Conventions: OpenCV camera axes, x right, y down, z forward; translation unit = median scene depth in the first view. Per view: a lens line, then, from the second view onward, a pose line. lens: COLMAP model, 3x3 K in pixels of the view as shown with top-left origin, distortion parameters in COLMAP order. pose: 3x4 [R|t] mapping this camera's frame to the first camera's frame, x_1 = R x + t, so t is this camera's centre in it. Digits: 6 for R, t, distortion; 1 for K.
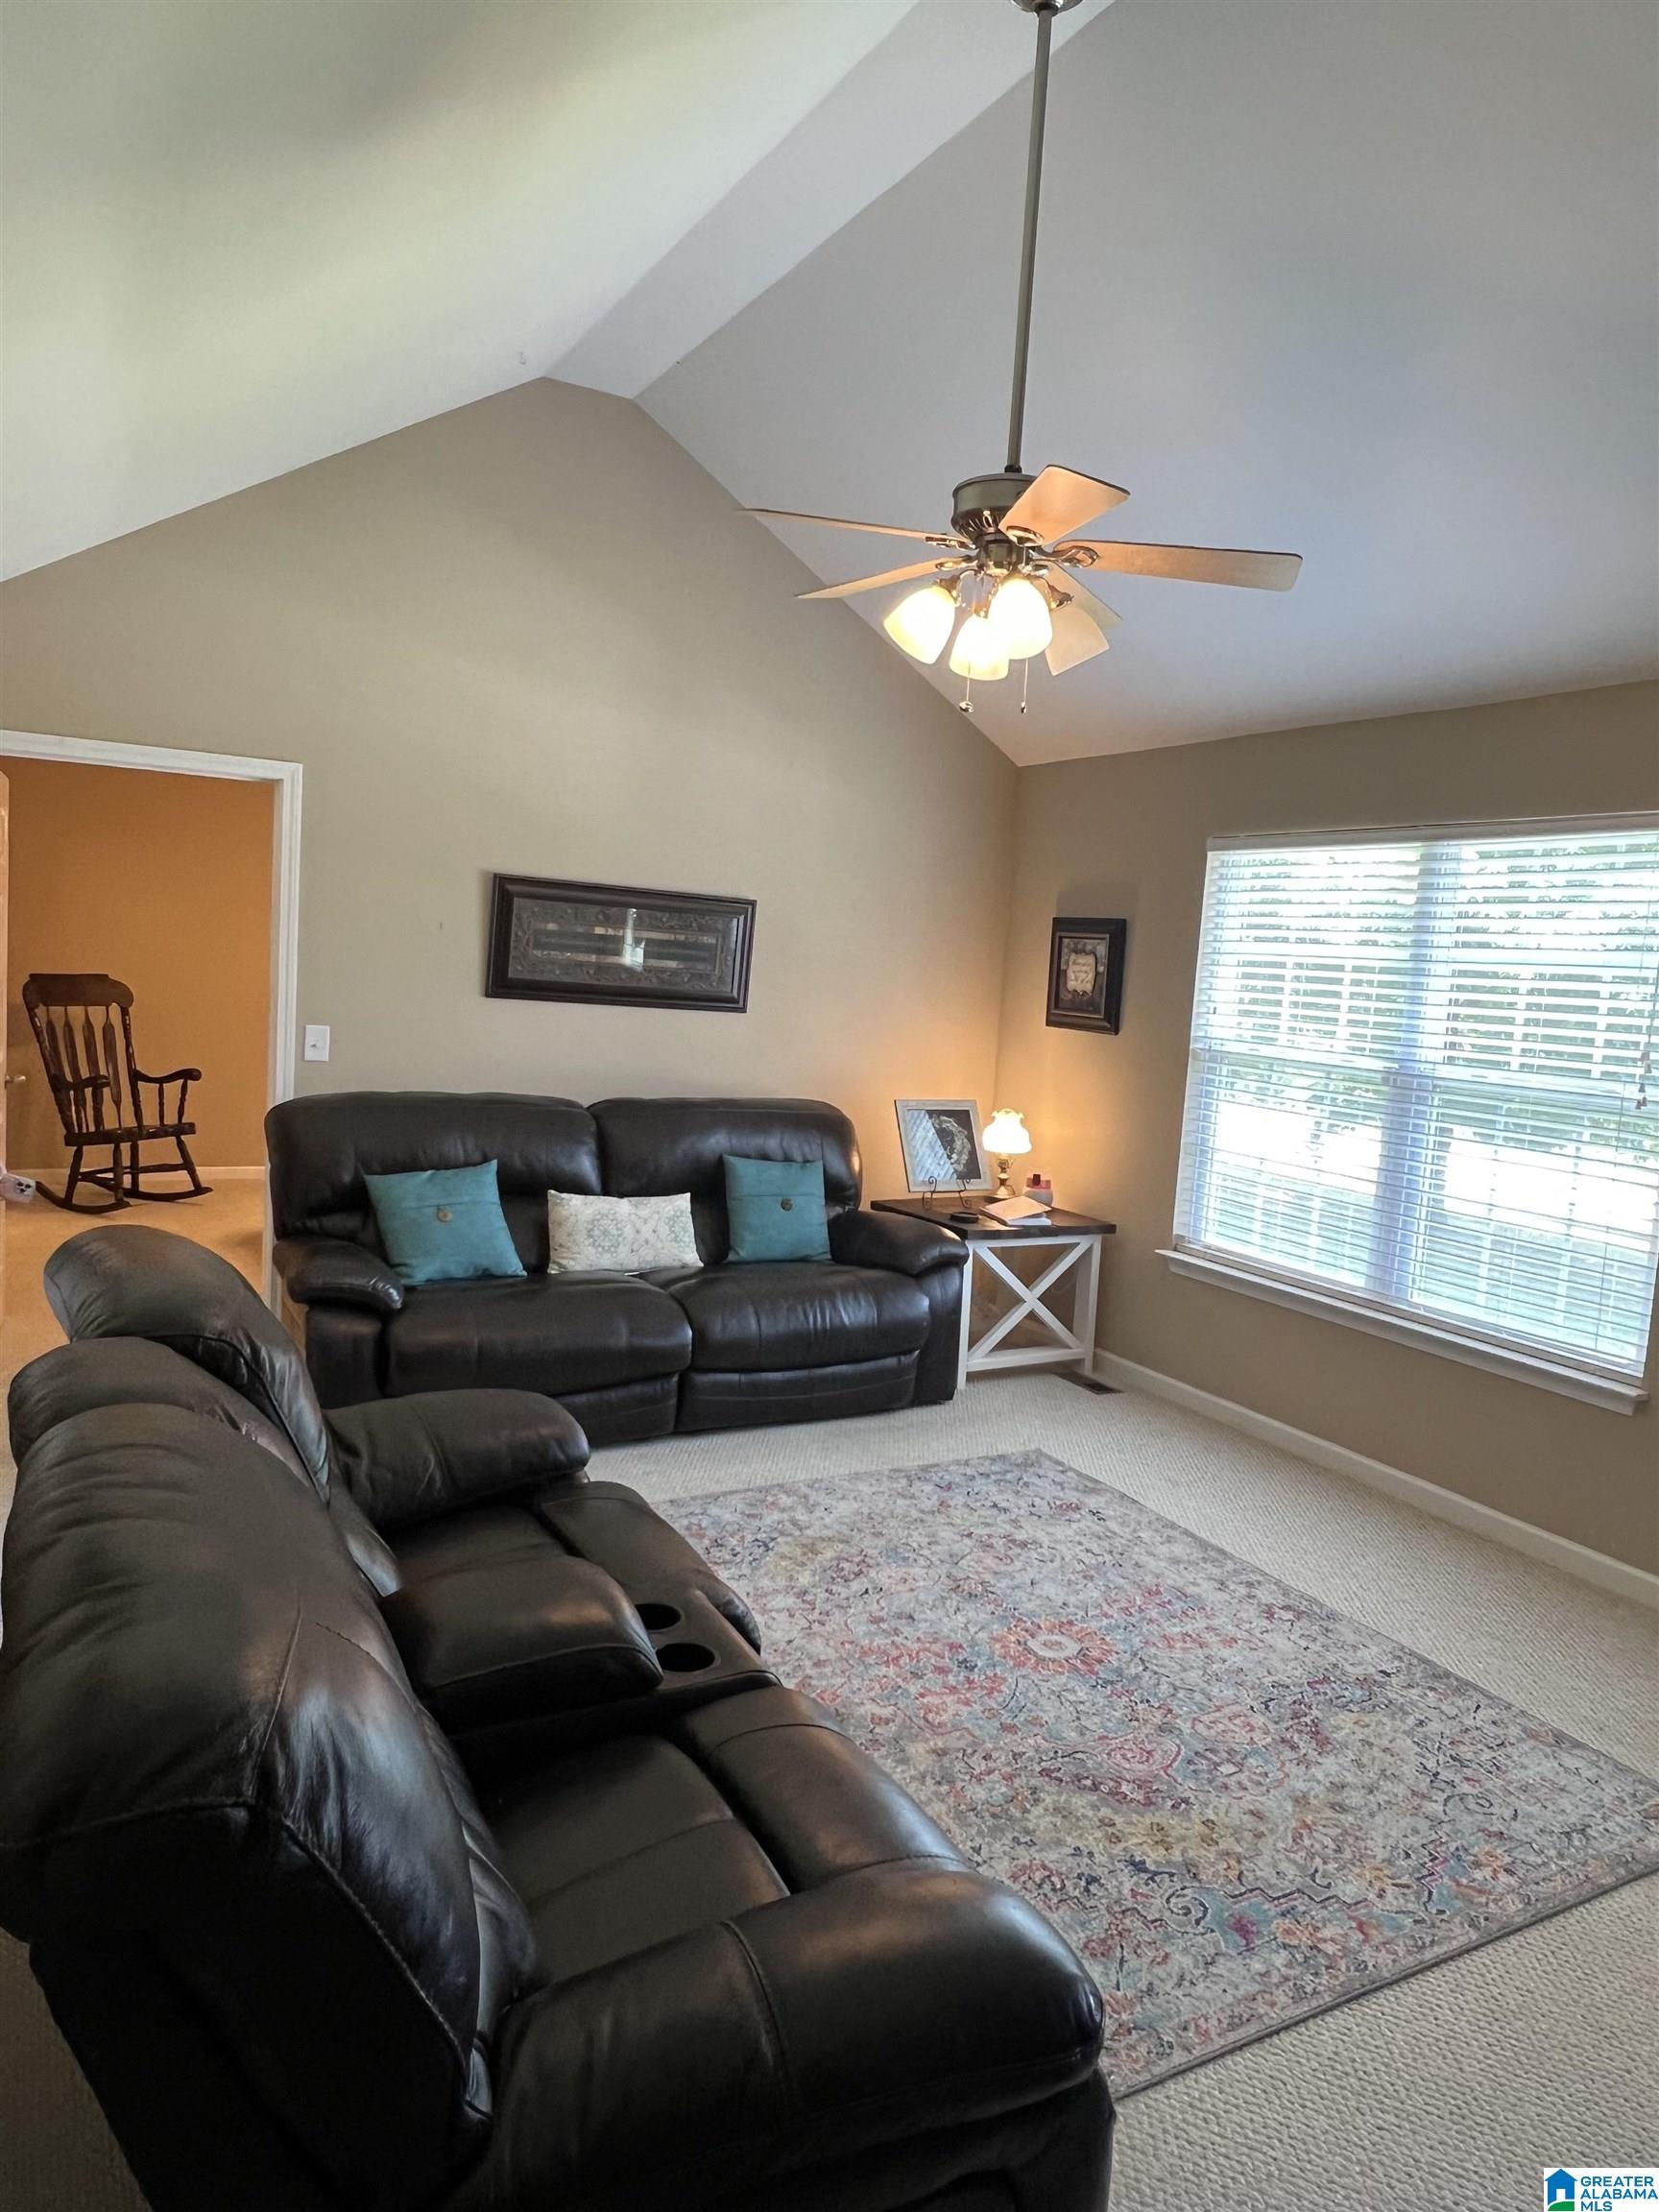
lens RADIAL K [[1444.0, 0, 829.5], [0, 1444.0, 1106.0], [0, 0, 1]] dist [-0.000381, -0.000901]
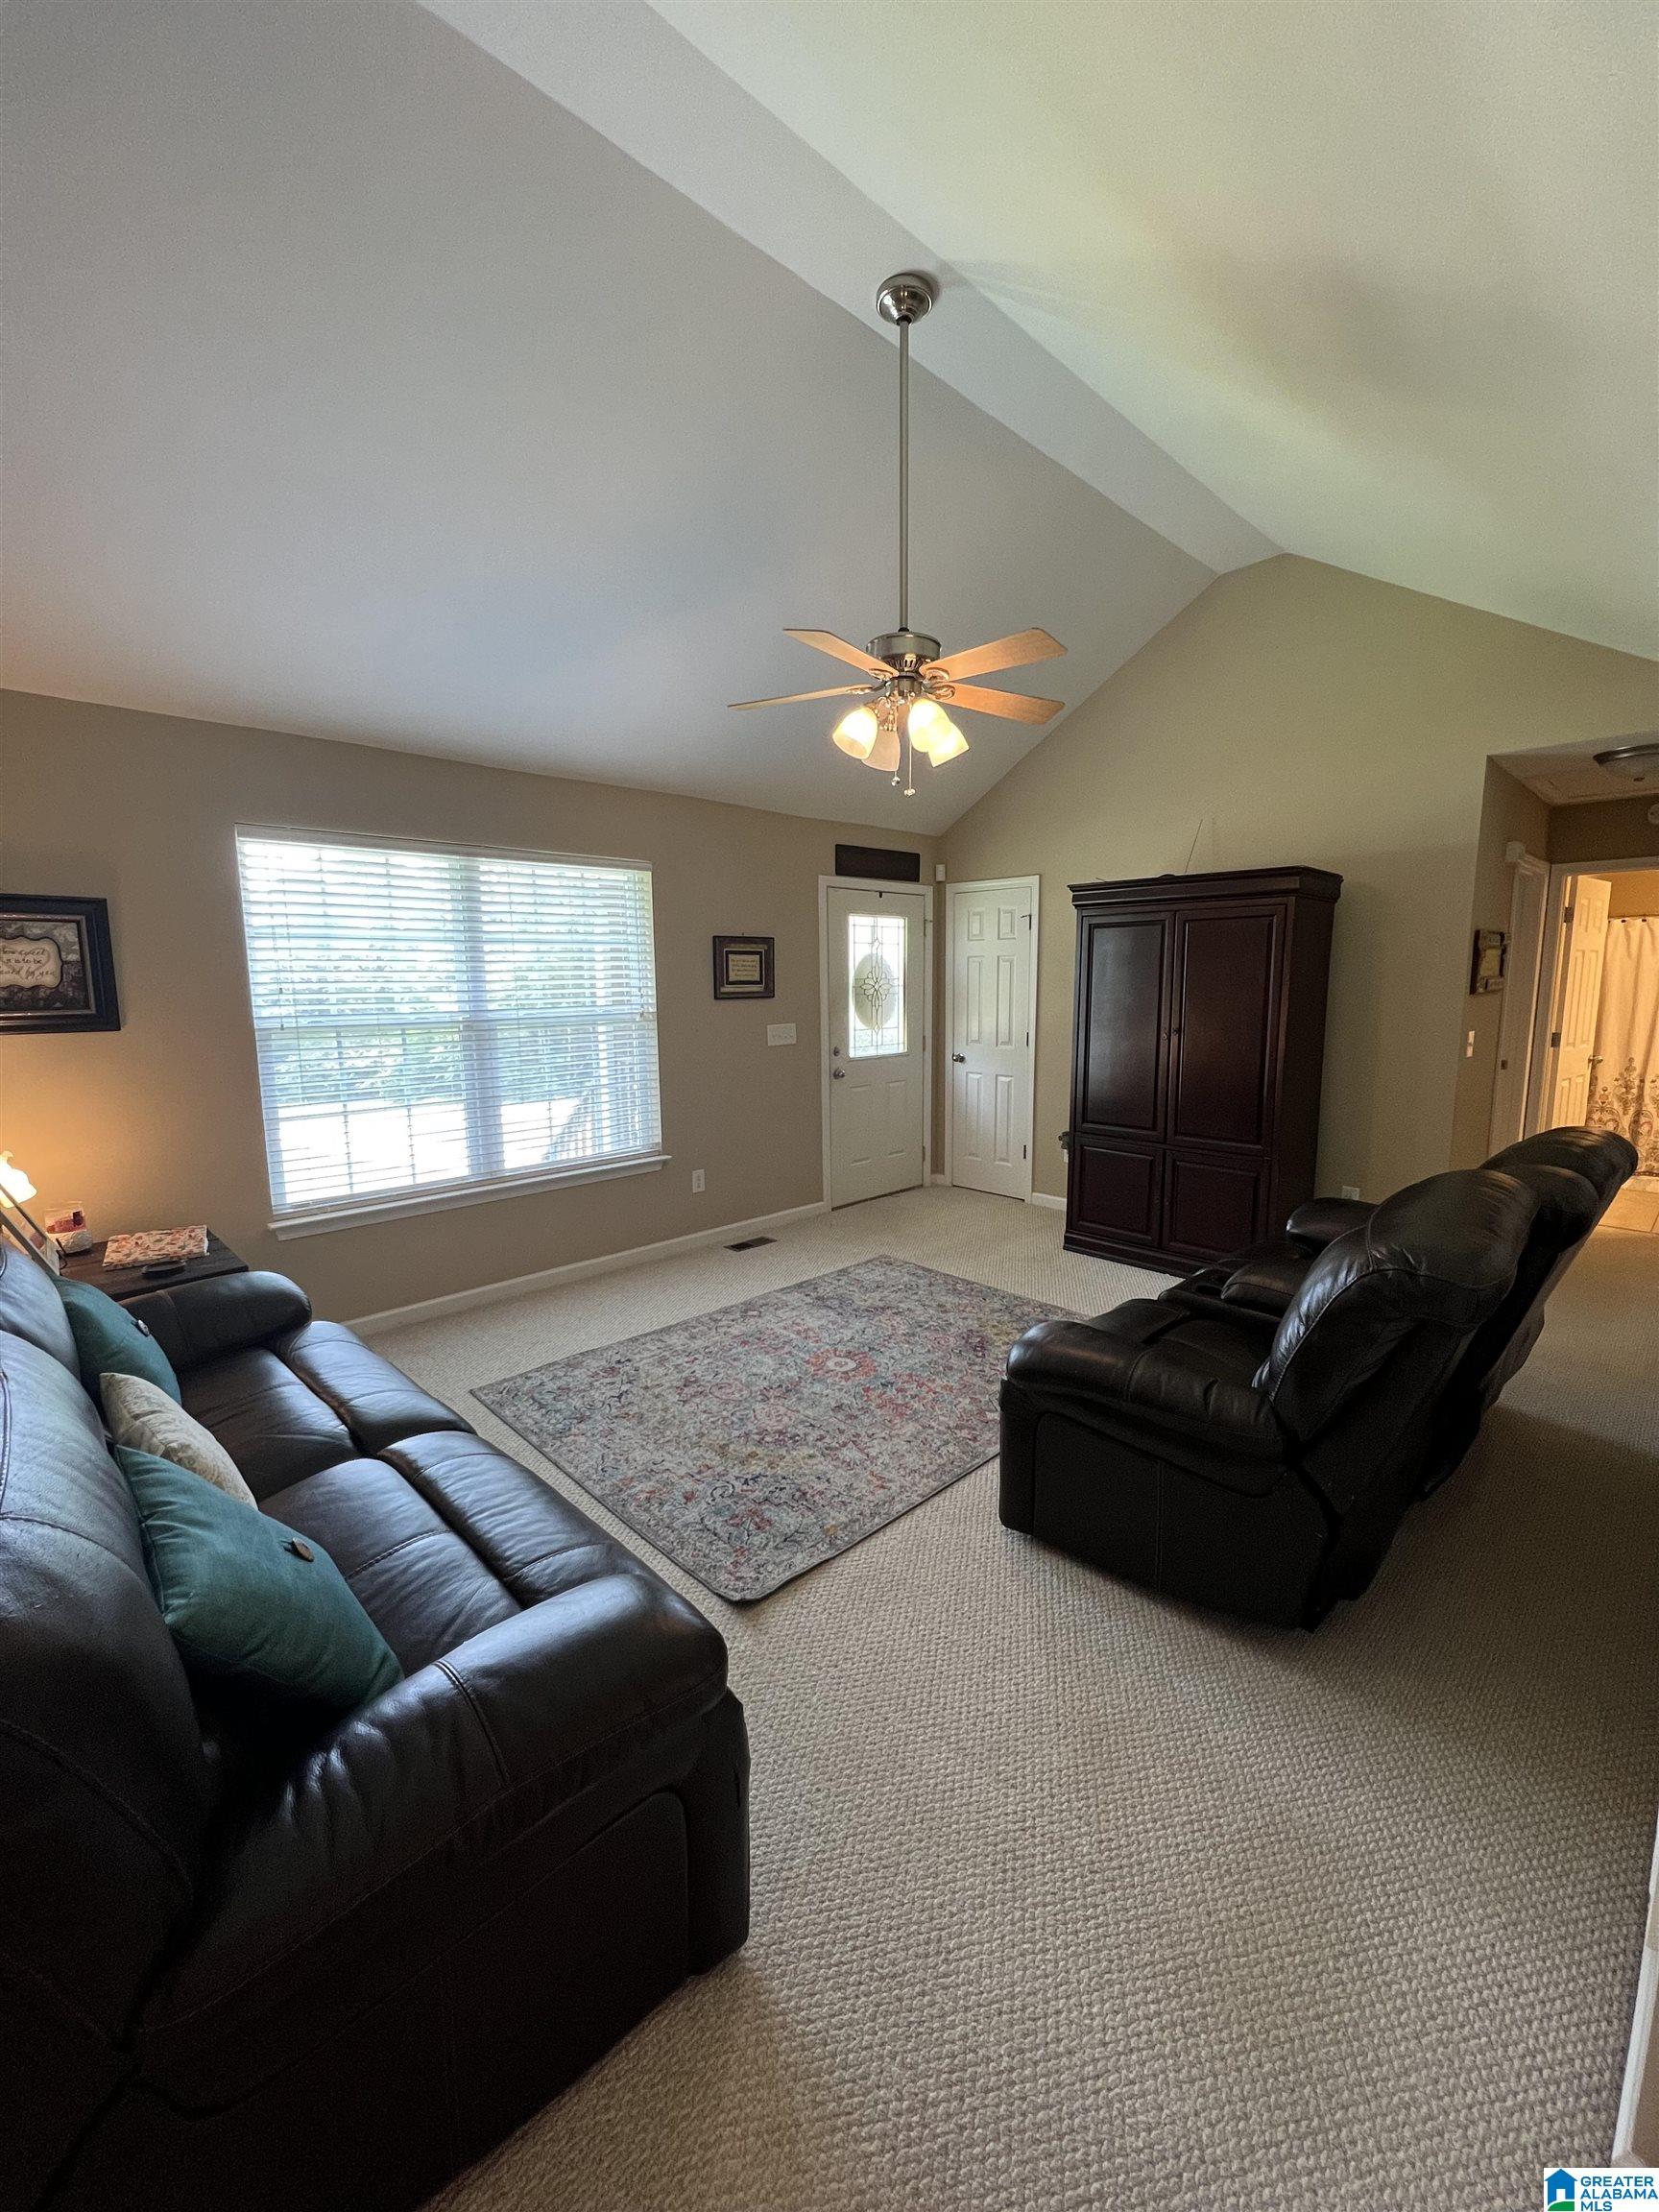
lens RADIAL K [[884.1, 0, 829.5], [0, 884.1, 1106.0], [0, 0, 1]] dist [-0.001219, -0.000264]
pose [[-0.259748, -0.197740, 0.945214, -0.590989], [0.092423, 0.969227, 0.228161, -0.118285], [-0.961244, 0.146624, -0.233479, 0.953822]]
